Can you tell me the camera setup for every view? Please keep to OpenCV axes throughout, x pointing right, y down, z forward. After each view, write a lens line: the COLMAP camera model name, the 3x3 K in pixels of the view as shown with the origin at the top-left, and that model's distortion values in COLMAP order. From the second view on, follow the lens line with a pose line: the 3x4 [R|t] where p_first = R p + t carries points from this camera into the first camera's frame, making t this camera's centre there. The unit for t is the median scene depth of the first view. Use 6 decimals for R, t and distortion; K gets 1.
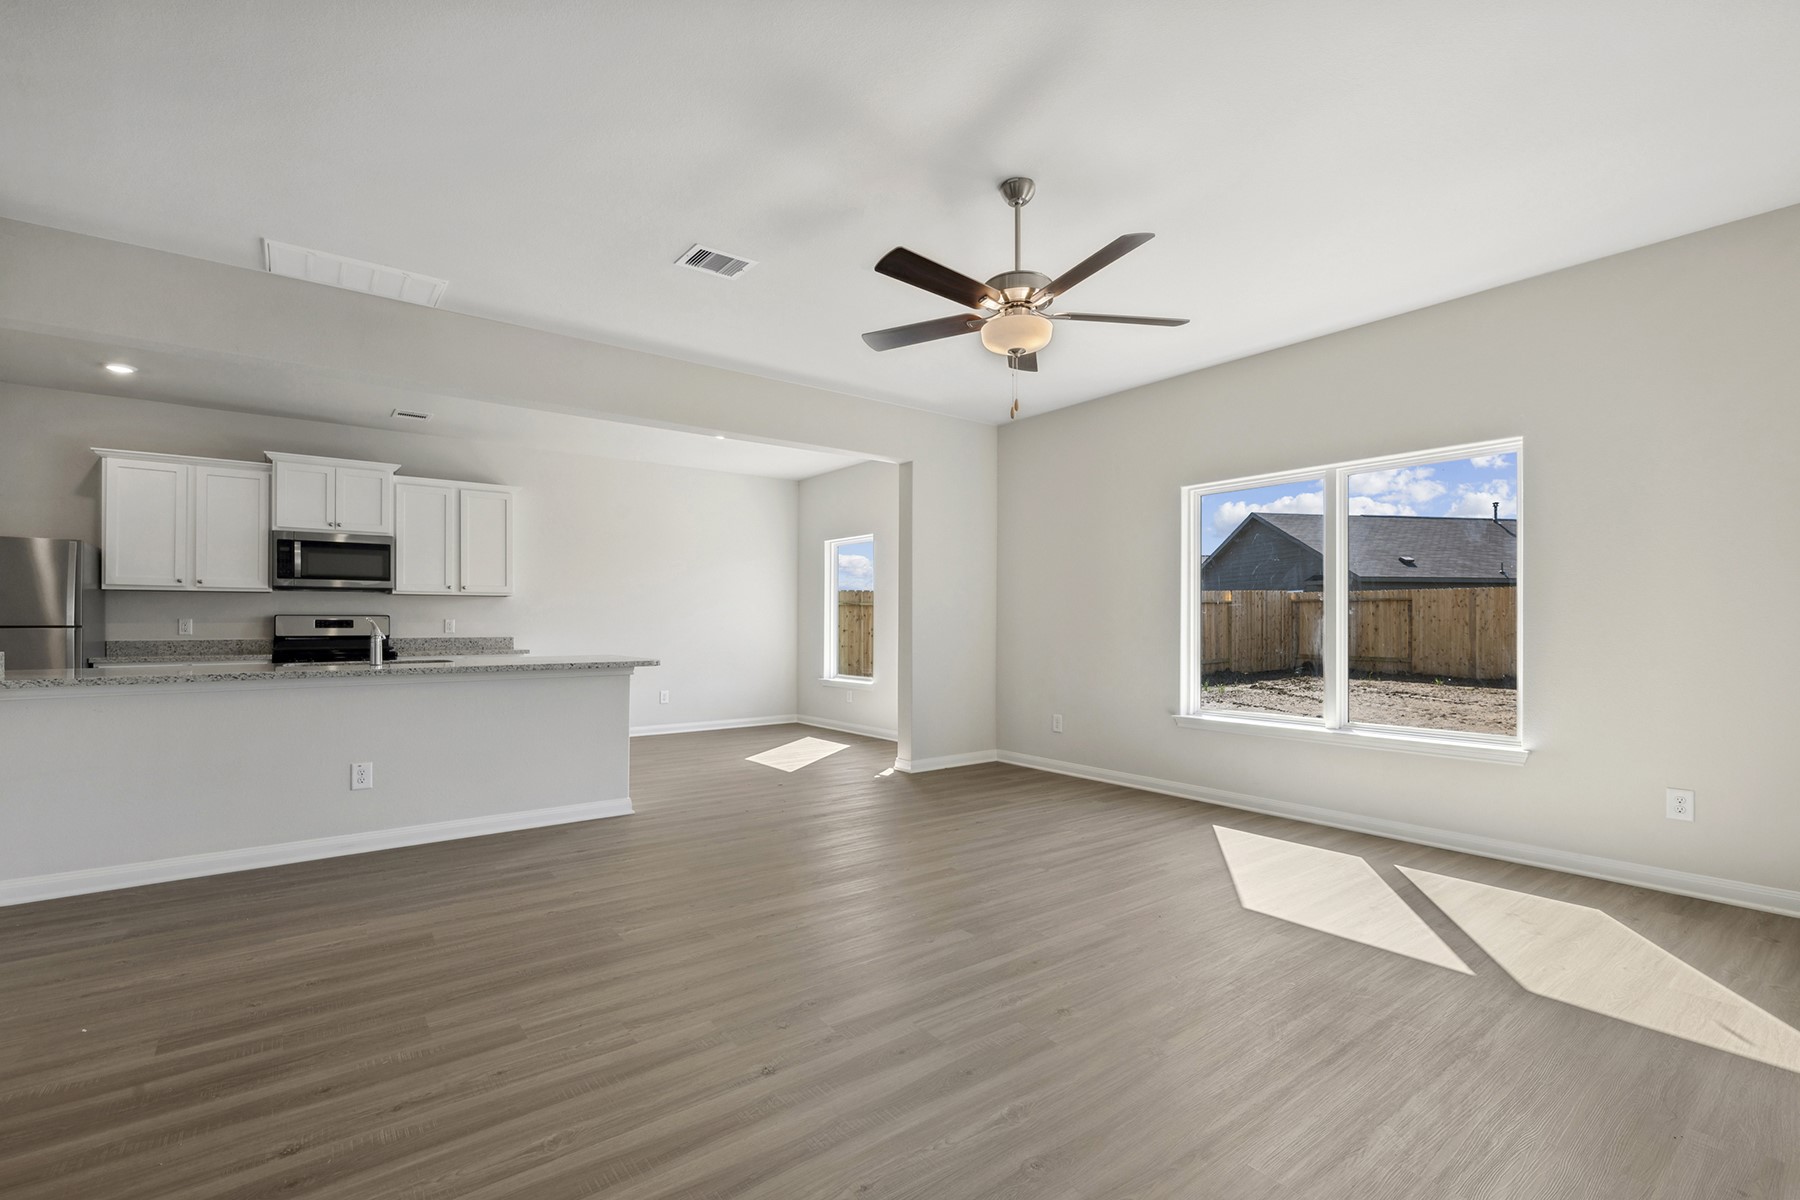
lens RADIAL K [[791.8, 0, 903.7], [0, 791.8, 618.9], [0, 0, 1]] dist [0.000431, -0.006550]
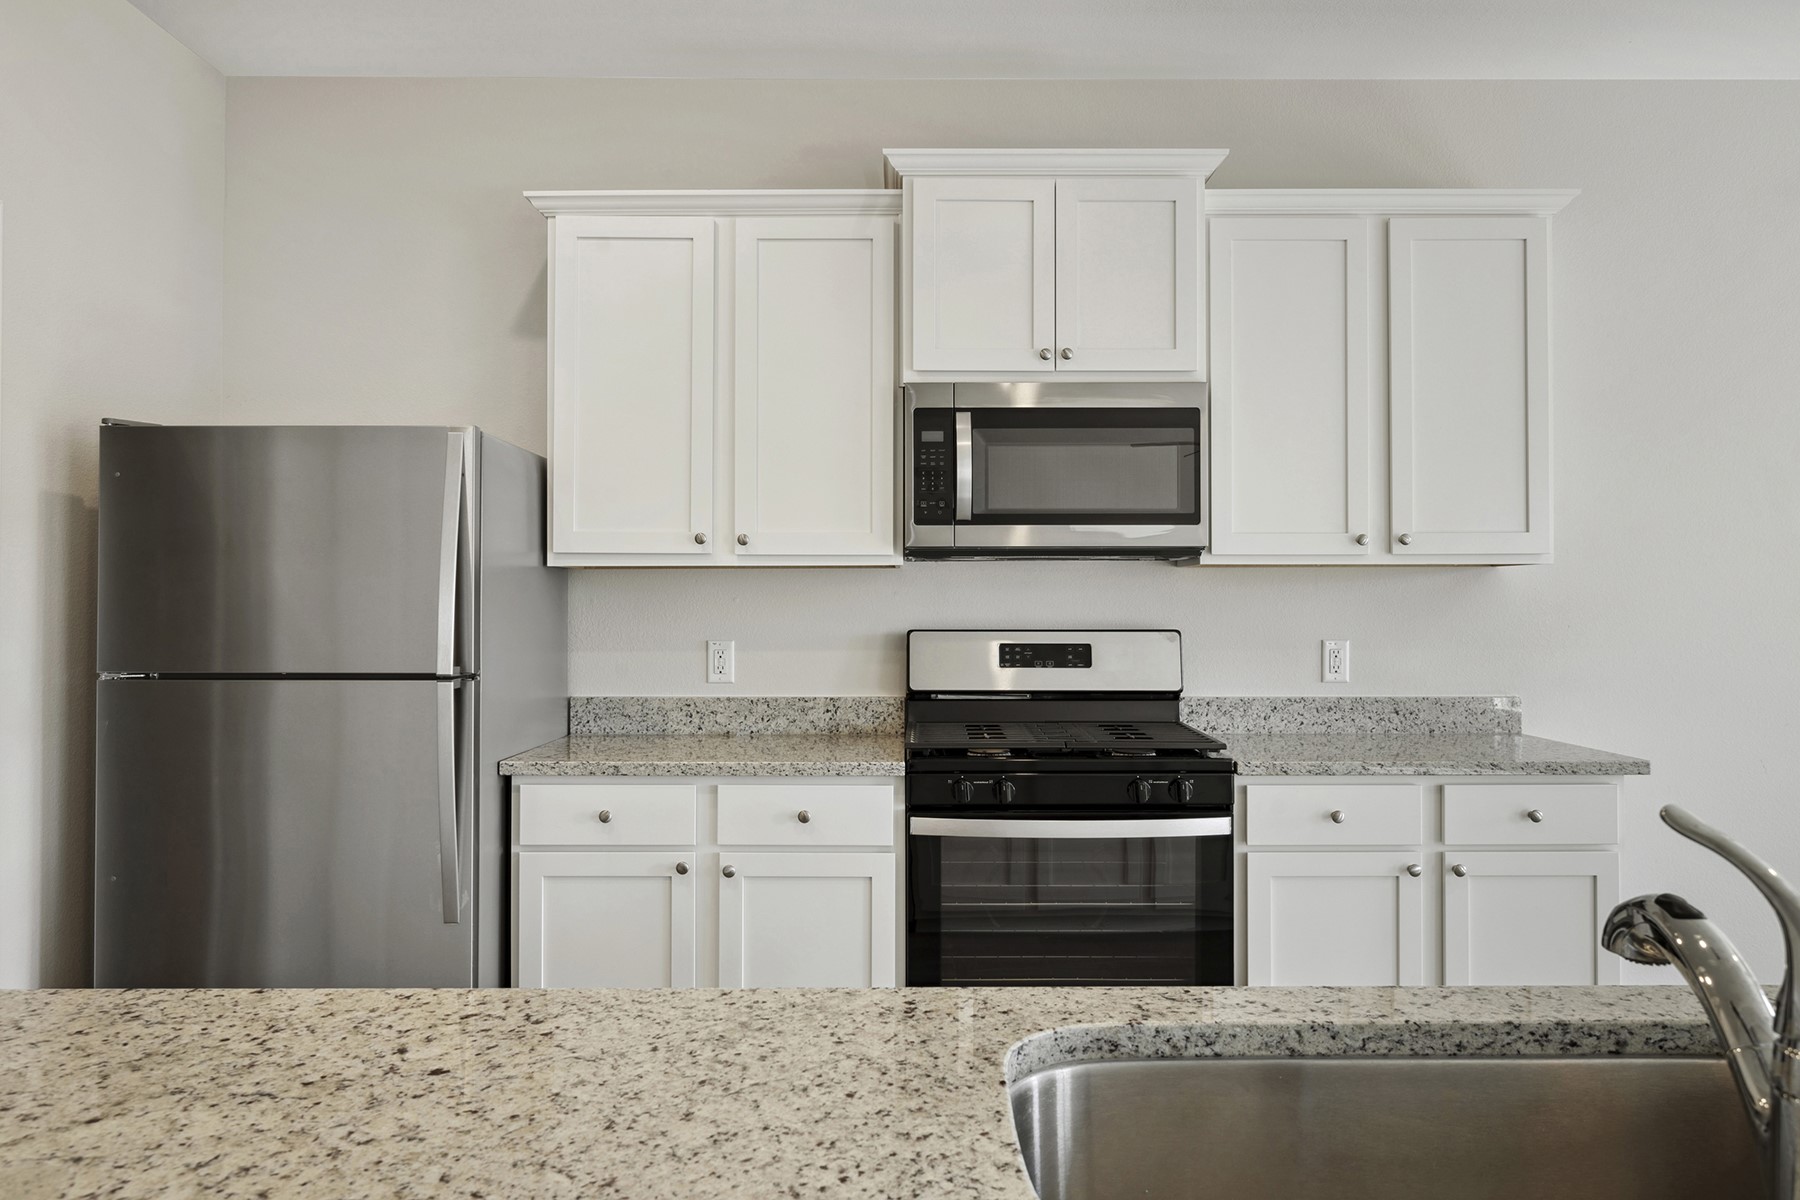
lens RADIAL K [[1264.1, 0, 900.0], [0, 1264.1, 600.0], [0, 0, 1]] dist [-0.006800, -0.002243]
pose [[0.786458, 0.001143, -0.617643, -0.462026], [0.003029, 0.999979, 0.005708, -0.022269], [0.617636, -0.006360, 0.786438, 0.567319]]
